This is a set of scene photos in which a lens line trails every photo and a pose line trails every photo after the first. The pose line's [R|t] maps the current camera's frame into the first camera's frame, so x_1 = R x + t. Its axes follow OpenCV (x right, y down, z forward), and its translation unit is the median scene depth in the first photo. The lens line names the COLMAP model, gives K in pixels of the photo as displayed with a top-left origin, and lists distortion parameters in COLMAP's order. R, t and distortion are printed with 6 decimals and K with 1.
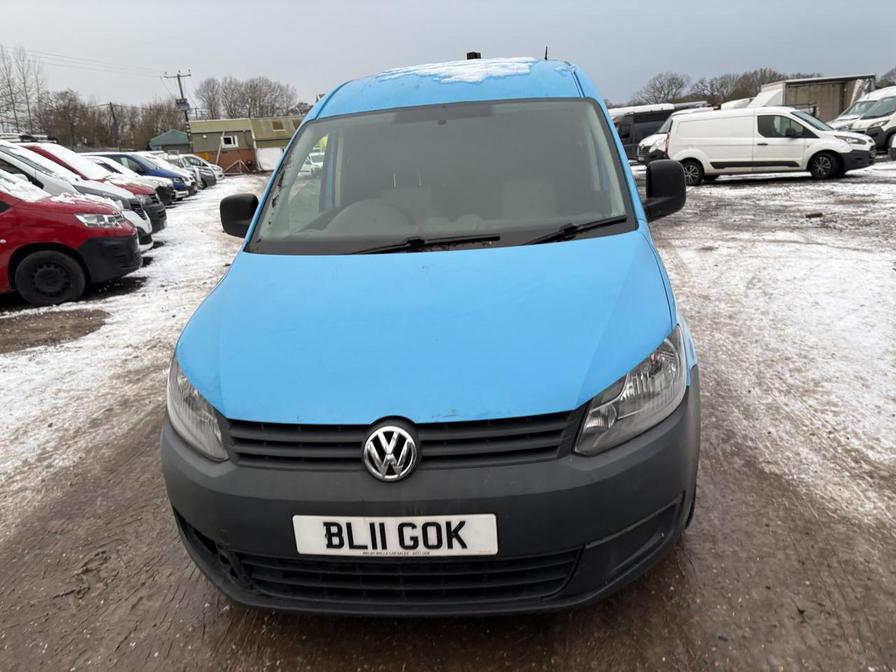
lens RADIAL K [[675.4, 0, 451.7], [0, 675.4, 345.6], [0, 0, 1]] dist [0.026717, -0.025019]
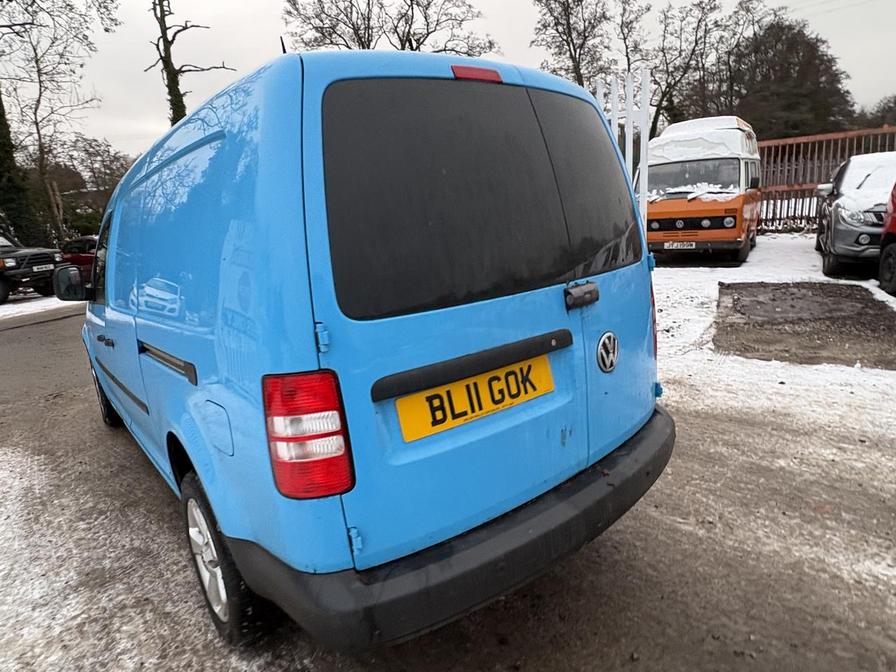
lens RADIAL K [[528.2, 0, 449.7], [0, 528.2, 335.5], [0, 0, 1]] dist [0.007007, -0.006470]
pose [[-0.685516, 0.284436, -0.670197, 0.552054], [-0.090698, 0.879993, 0.466247, -0.754439], [0.722386, 0.380405, -0.577451, 2.304252]]
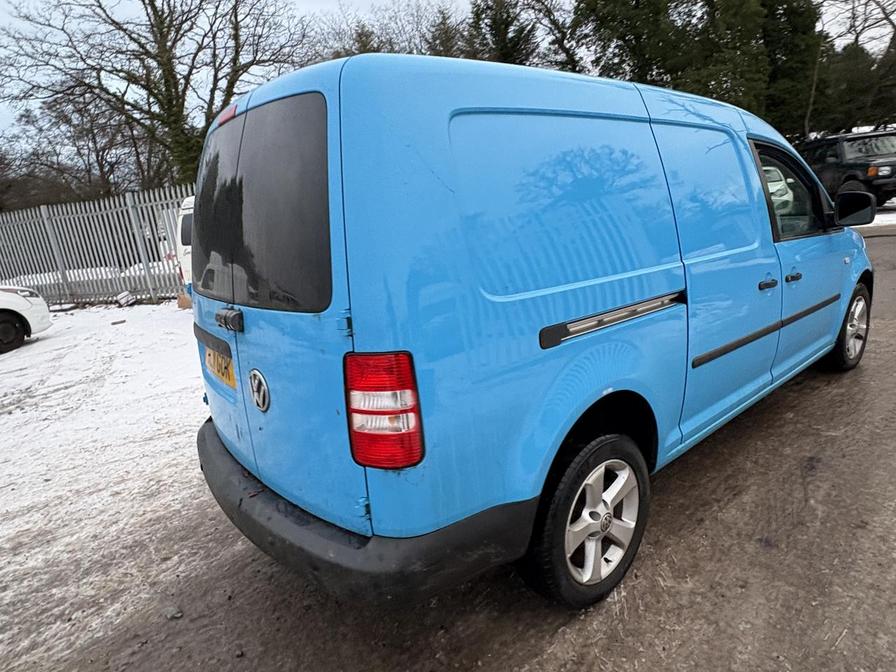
lens RADIAL K [[528.2, 0, 450.1], [0, 528.2, 332.7], [0, 0, 1]] dist [0.007007, -0.006470]
pose [[-0.717560, -0.028714, 0.695905, -0.493393], [0.345017, 0.853295, 0.390962, -0.676592], [-0.605038, 0.520638, -0.602383, 2.275455]]
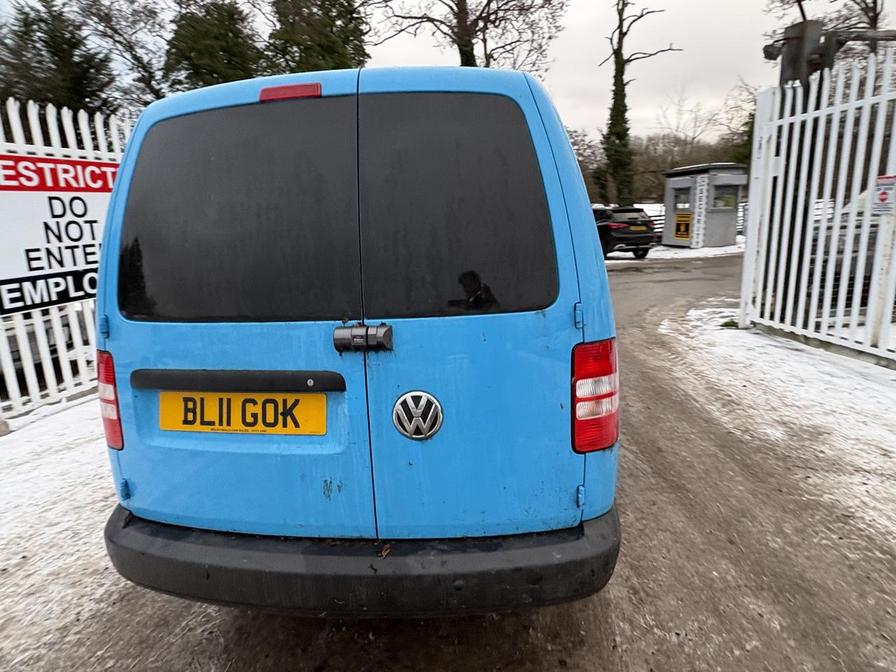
lens RADIAL K [[528.2, 0, 448.7], [0, 528.2, 336.9], [0, 0, 1]] dist [0.007007, -0.006470]
pose [[-0.993496, 0.110502, 0.027475, -0.006878], [0.109843, 0.866495, 0.486951, -0.766751], [0.030002, 0.486802, -0.872997, 2.476953]]
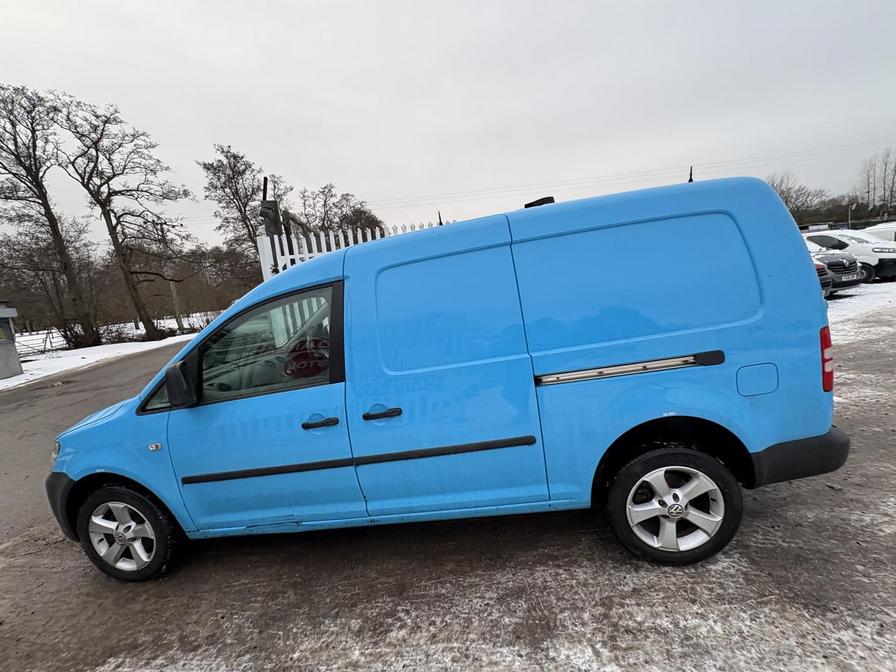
lens RADIAL K [[354.8, 0, 447.0], [0, 354.8, 335.2], [0, 0, 1]] dist [0.000628, -0.000730]
pose [[0.020111, 0.203259, -0.978918, 0.906149], [-0.178147, 0.964176, 0.196539, -0.517547], [0.983798, 0.170439, 0.055600, 1.377511]]
